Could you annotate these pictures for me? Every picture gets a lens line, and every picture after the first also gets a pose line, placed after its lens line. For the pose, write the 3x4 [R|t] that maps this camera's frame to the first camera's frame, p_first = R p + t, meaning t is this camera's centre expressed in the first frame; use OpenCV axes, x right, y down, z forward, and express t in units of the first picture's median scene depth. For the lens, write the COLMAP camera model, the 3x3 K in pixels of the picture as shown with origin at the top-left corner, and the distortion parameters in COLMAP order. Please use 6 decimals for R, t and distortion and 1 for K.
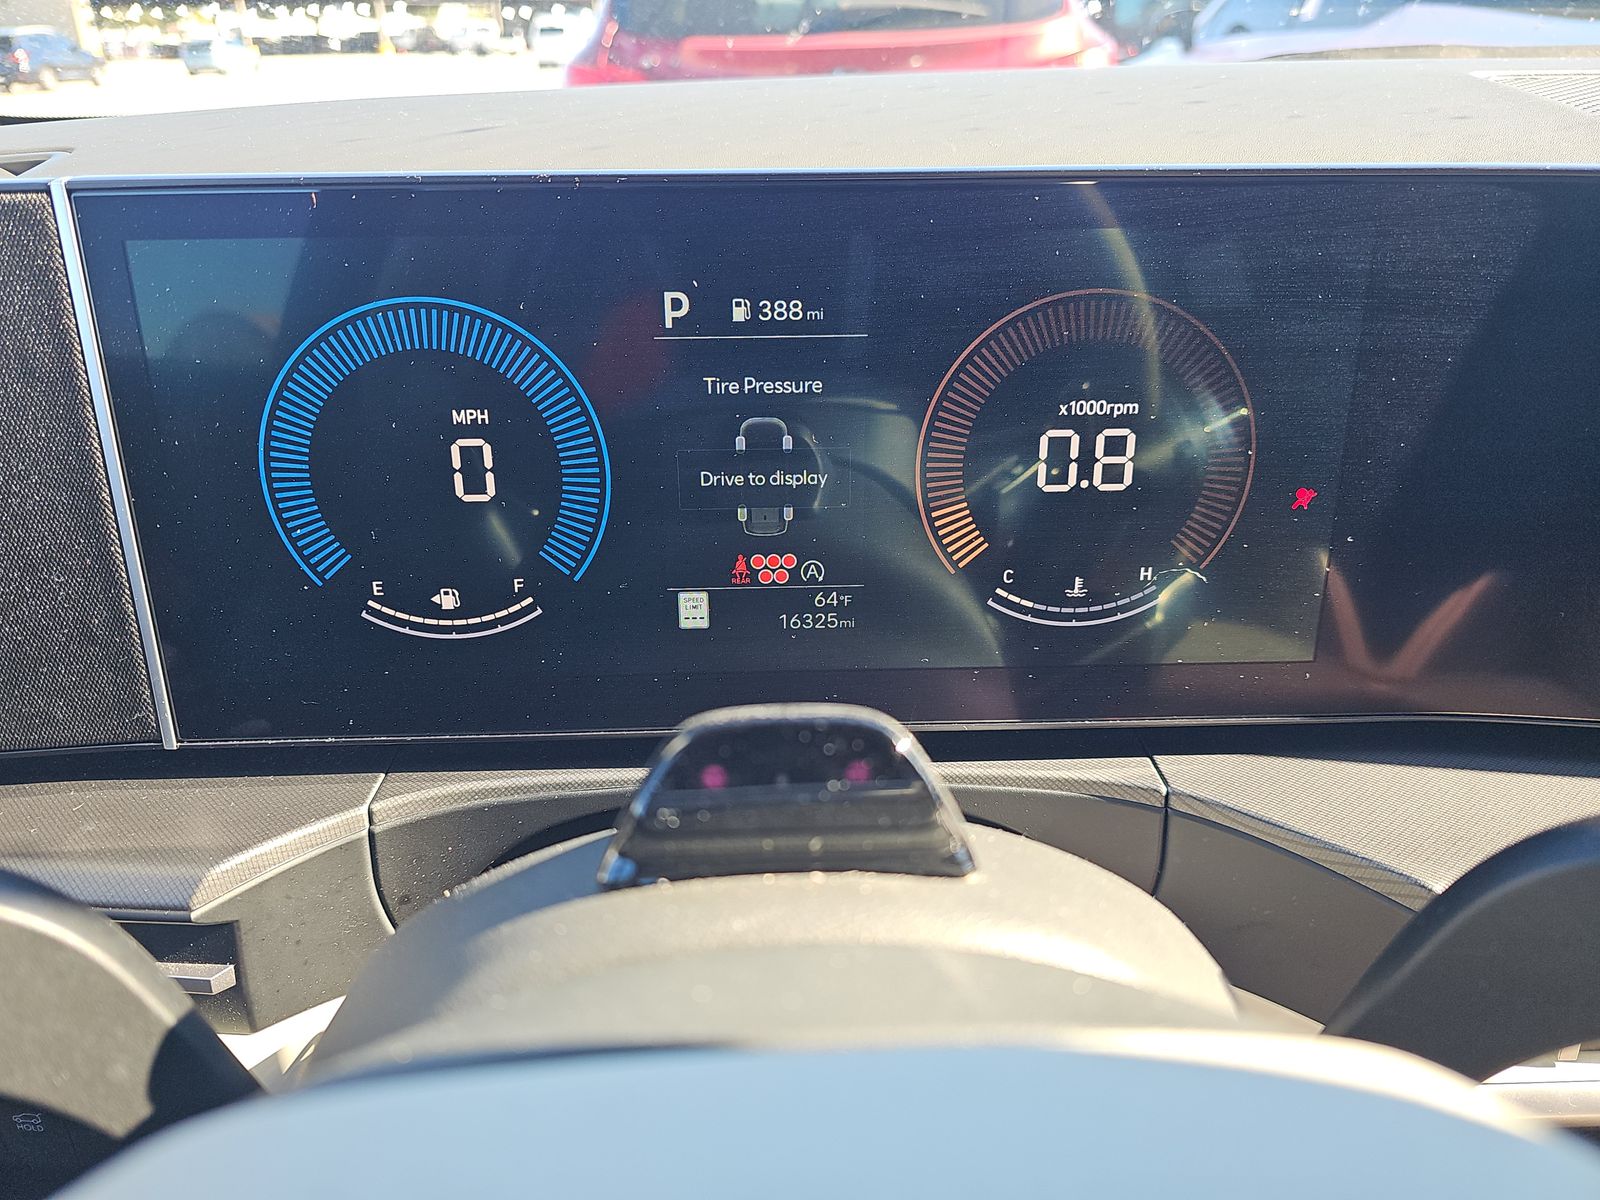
lens RADIAL K [[1135.8, 0, 801.5], [0, 1135.8, 611.4], [0, 0, 1]] dist [0.083634, -0.002886]
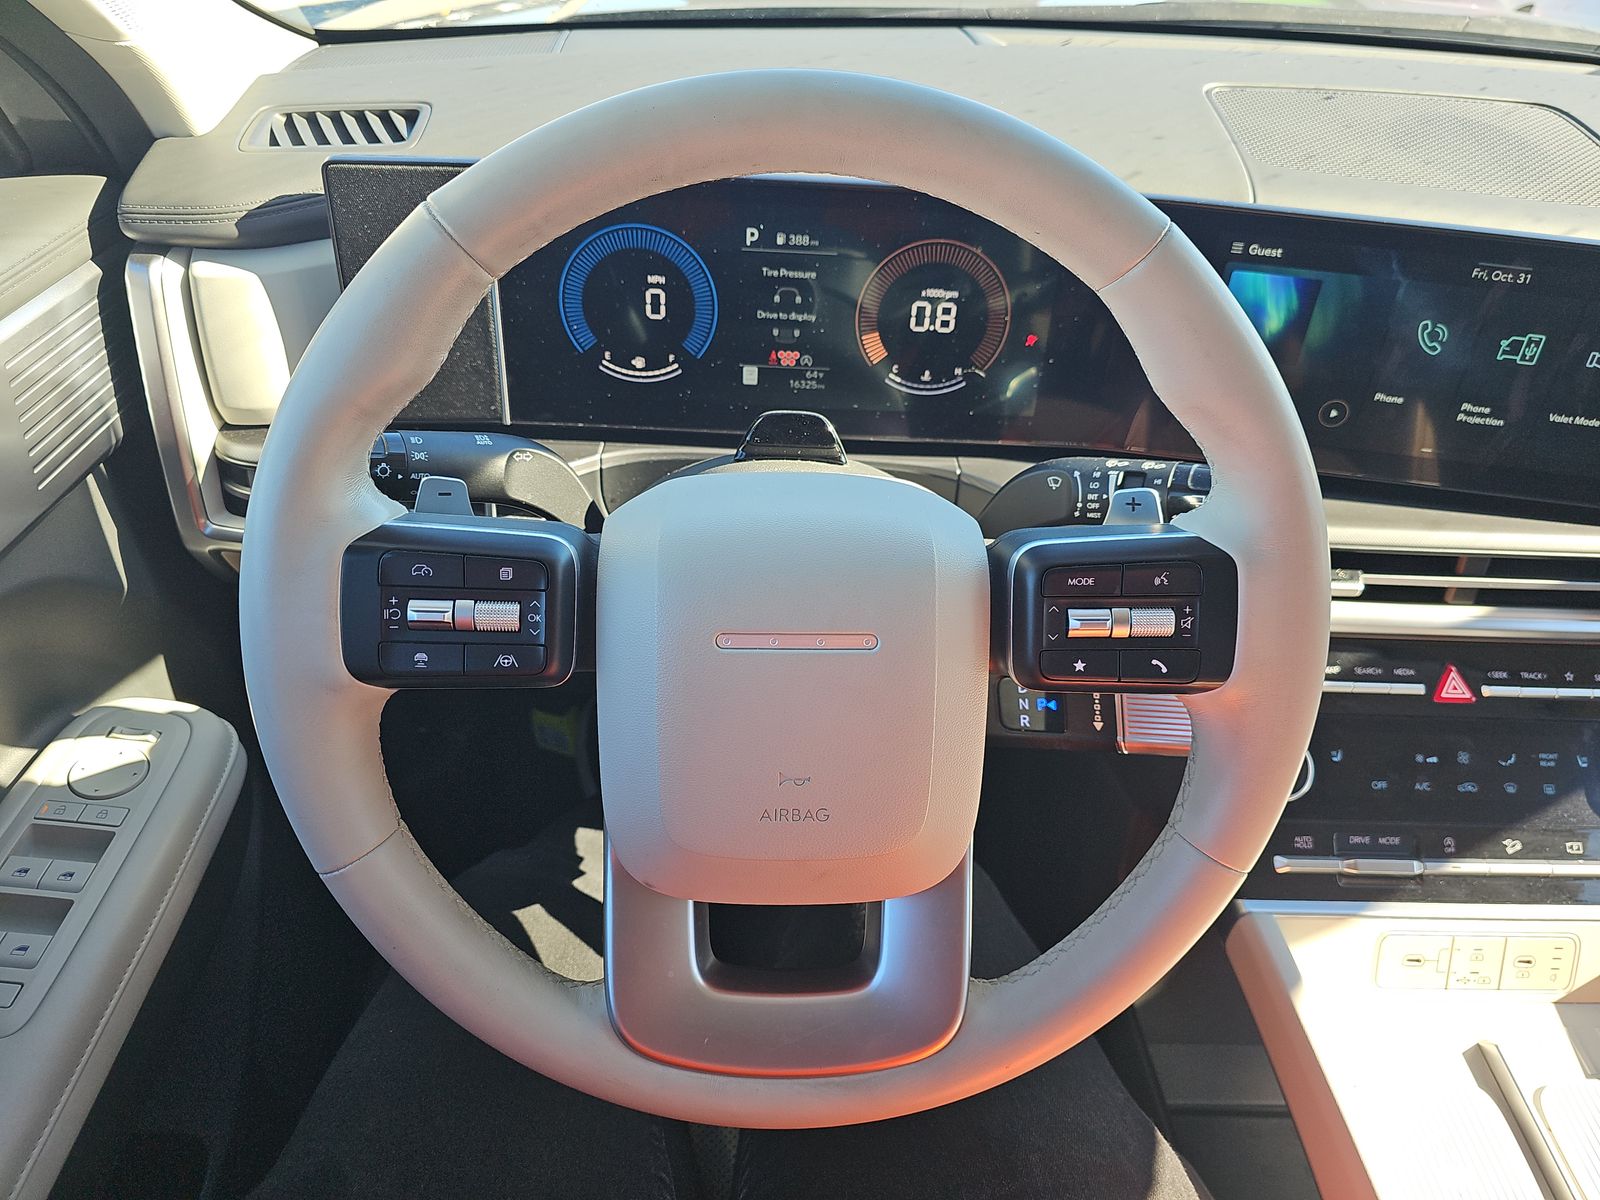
lens RADIAL K [[1135.8, 0, 801.5], [0, 1135.8, 611.4], [0, 0, 1]] dist [0.083634, -0.002886]
pose [[0.998054, 0.061538, 0.010106, 0.008220], [-0.062298, 0.976480, 0.206413, -0.017096], [0.002834, -0.206641, 0.978413, -1.256975]]
